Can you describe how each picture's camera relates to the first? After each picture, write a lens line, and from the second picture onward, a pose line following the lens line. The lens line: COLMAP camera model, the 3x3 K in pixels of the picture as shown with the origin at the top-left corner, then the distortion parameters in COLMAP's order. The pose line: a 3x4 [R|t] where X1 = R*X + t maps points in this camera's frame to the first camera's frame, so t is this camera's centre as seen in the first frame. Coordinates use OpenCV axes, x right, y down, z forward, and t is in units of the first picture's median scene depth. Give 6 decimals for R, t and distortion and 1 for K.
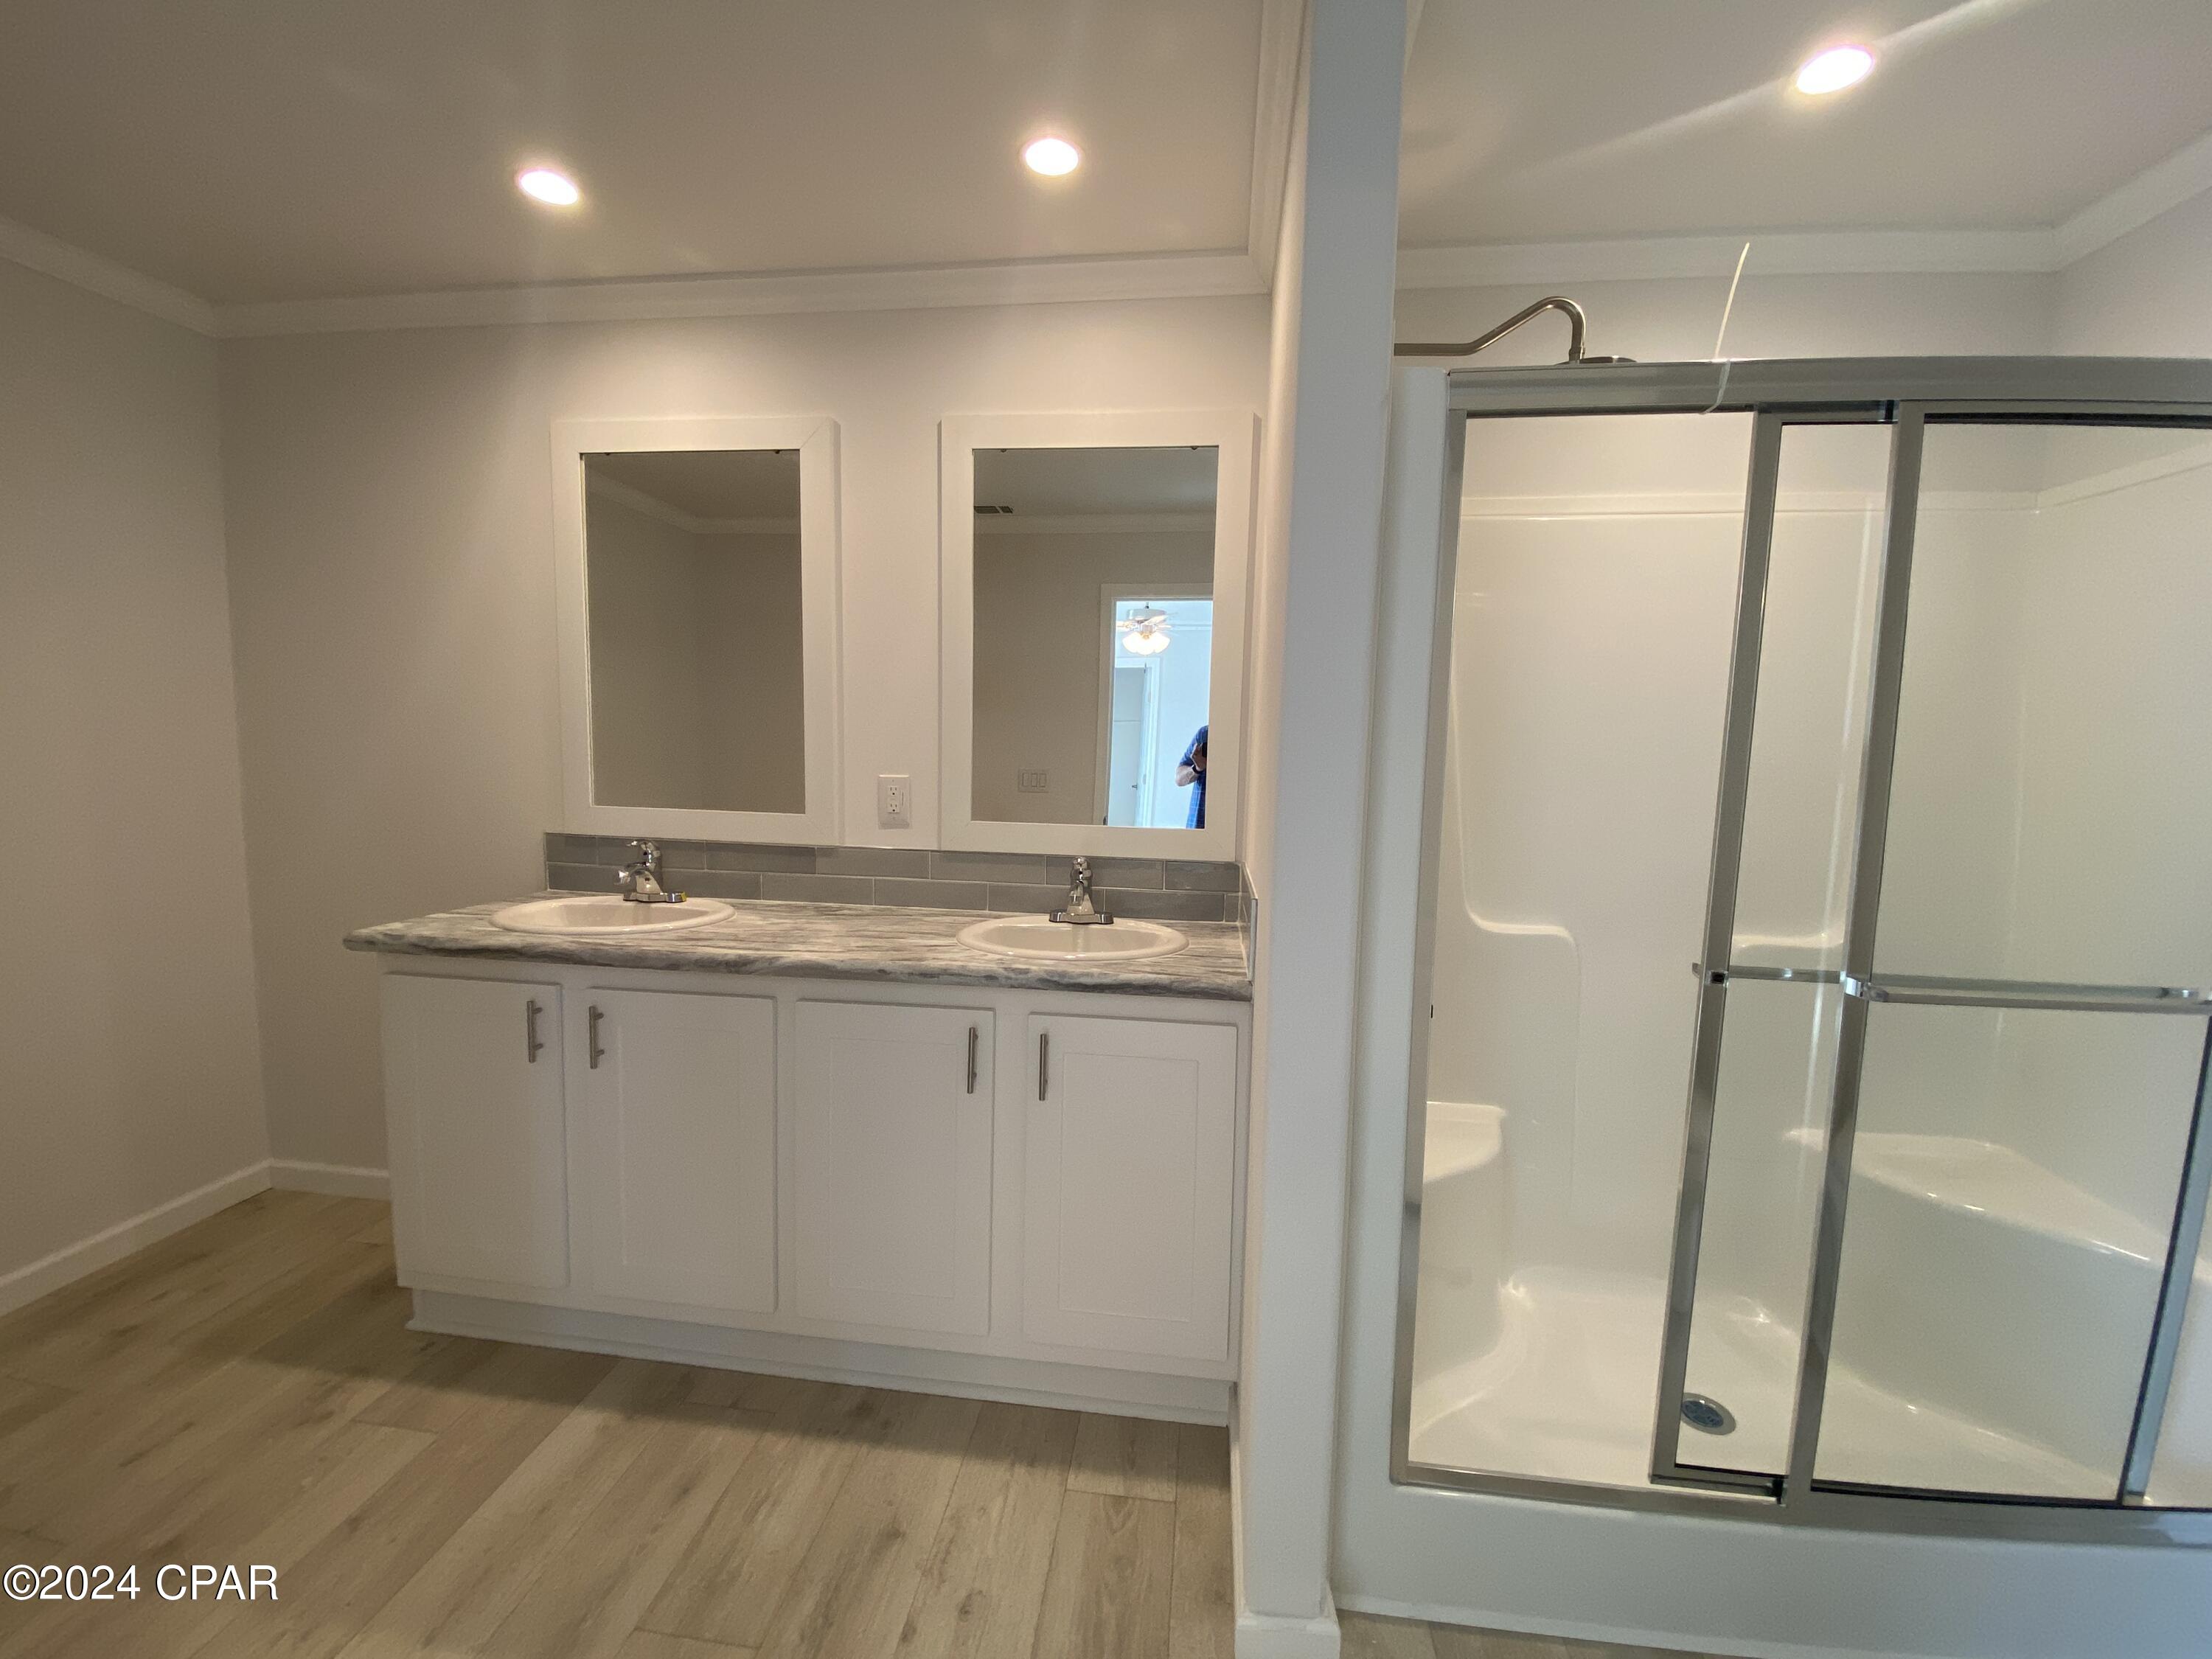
lens RADIAL K [[900.0, 0, 1106.0], [0, 900.0, 829.5], [0, 0, 1]] dist [0.021773, -0.020983]
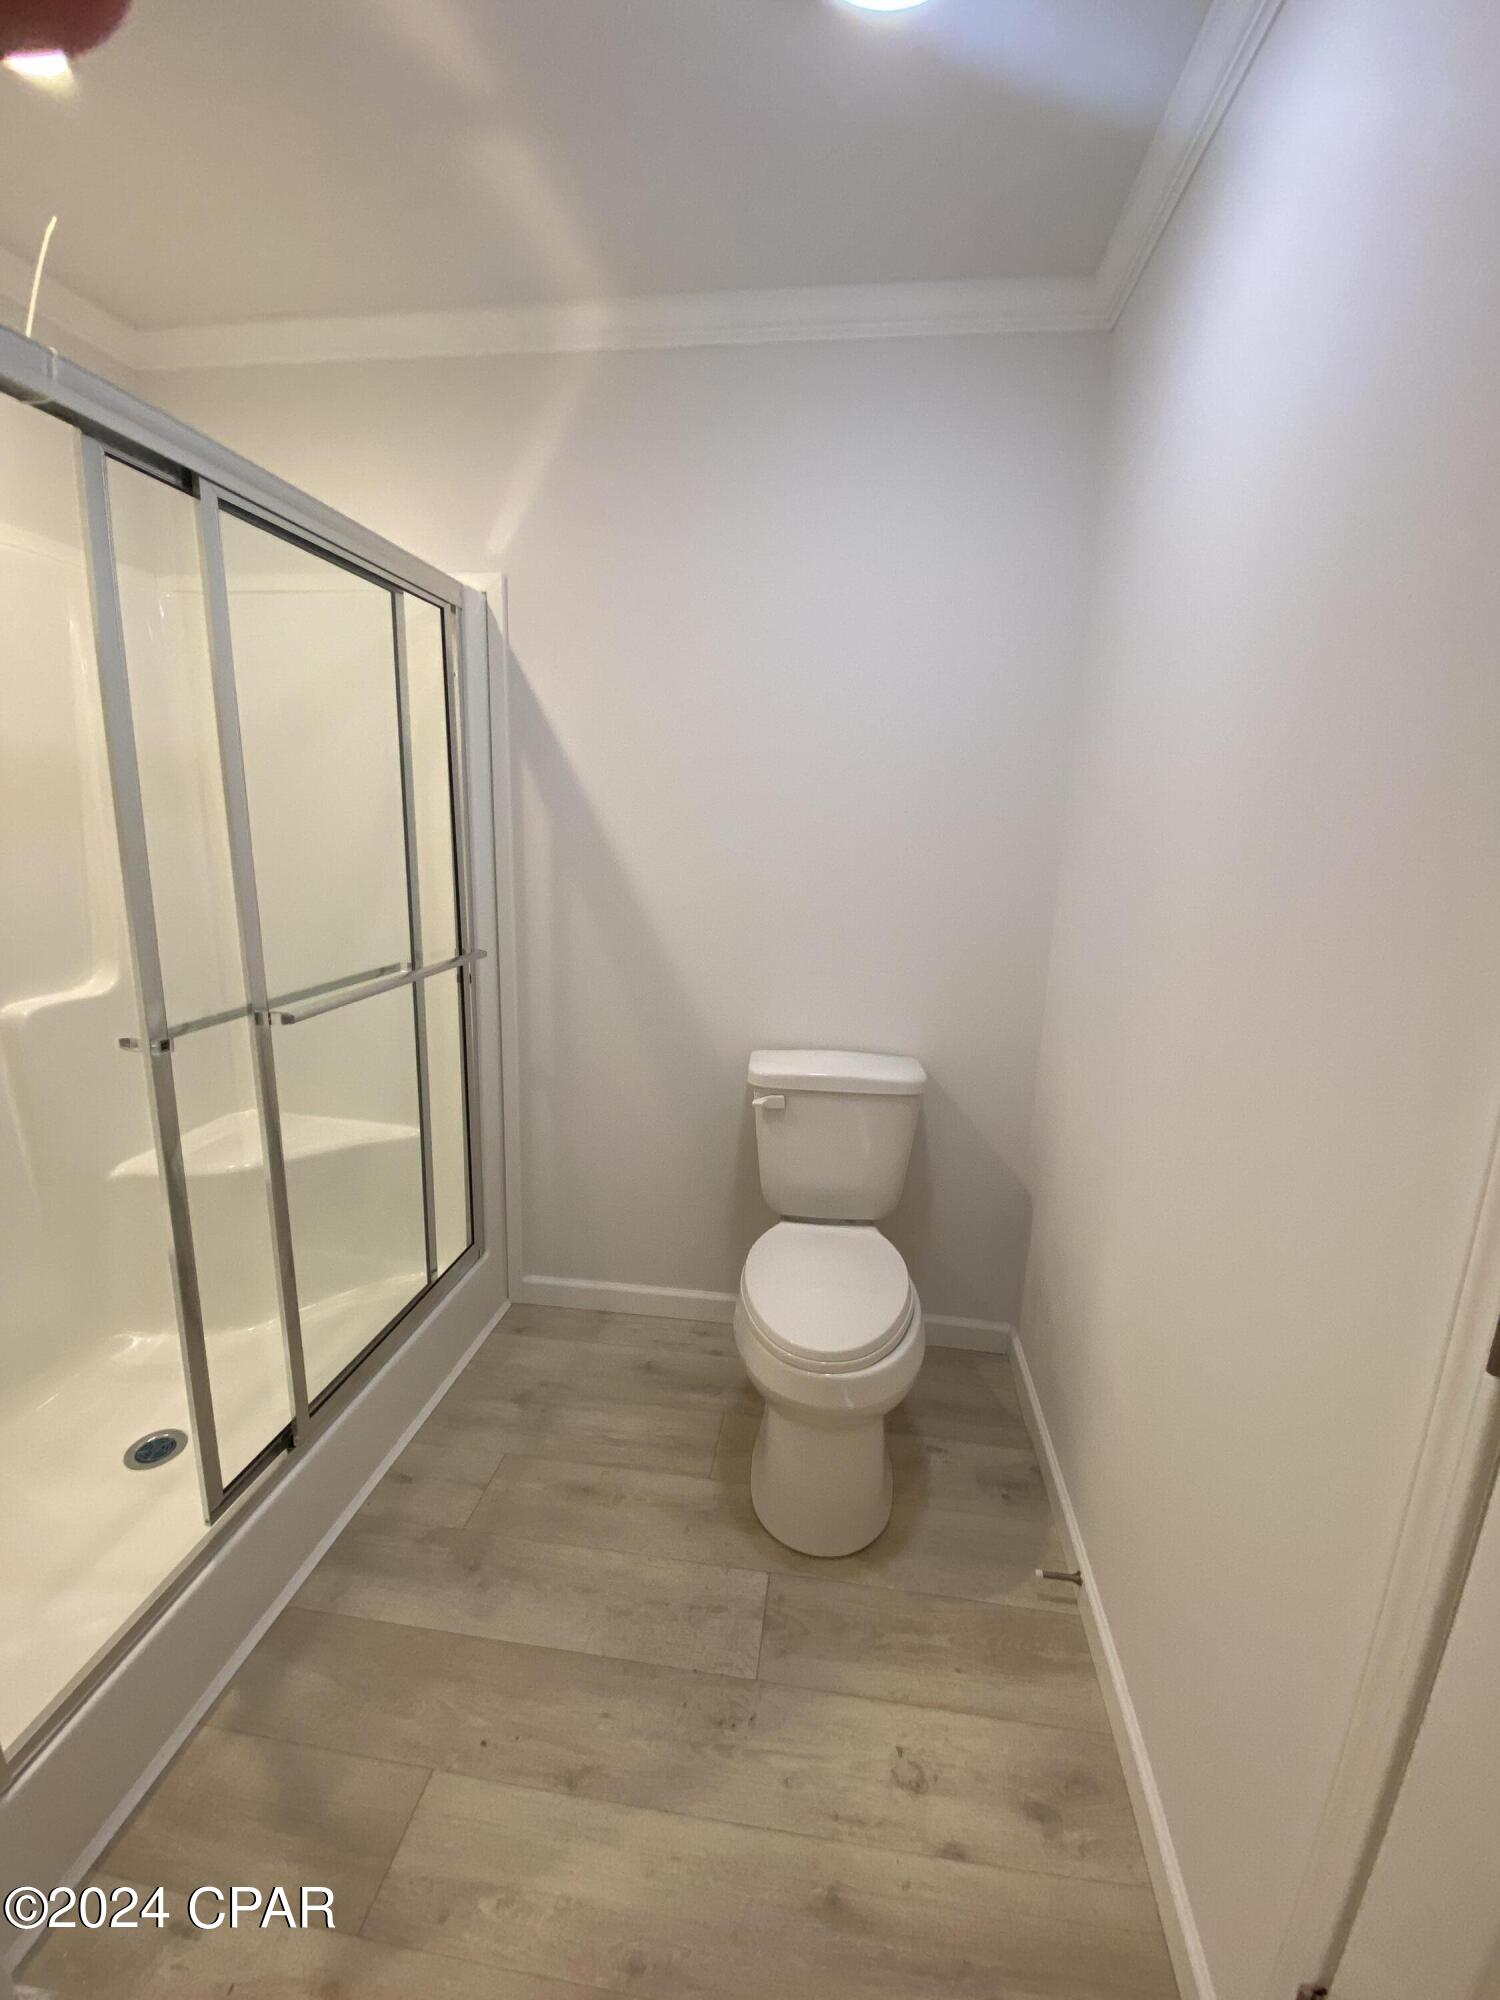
lens RADIAL K [[853.8, 0, 756.3], [0, 853.8, 981.3], [0, 0, 1]] dist [0.043661, -0.025150]
pose [[-0.001472, -0.204785, 0.978806, -0.263219], [0.075150, 0.976017, 0.204314, -0.041234], [-0.997171, 0.073858, 0.013953, 0.334352]]
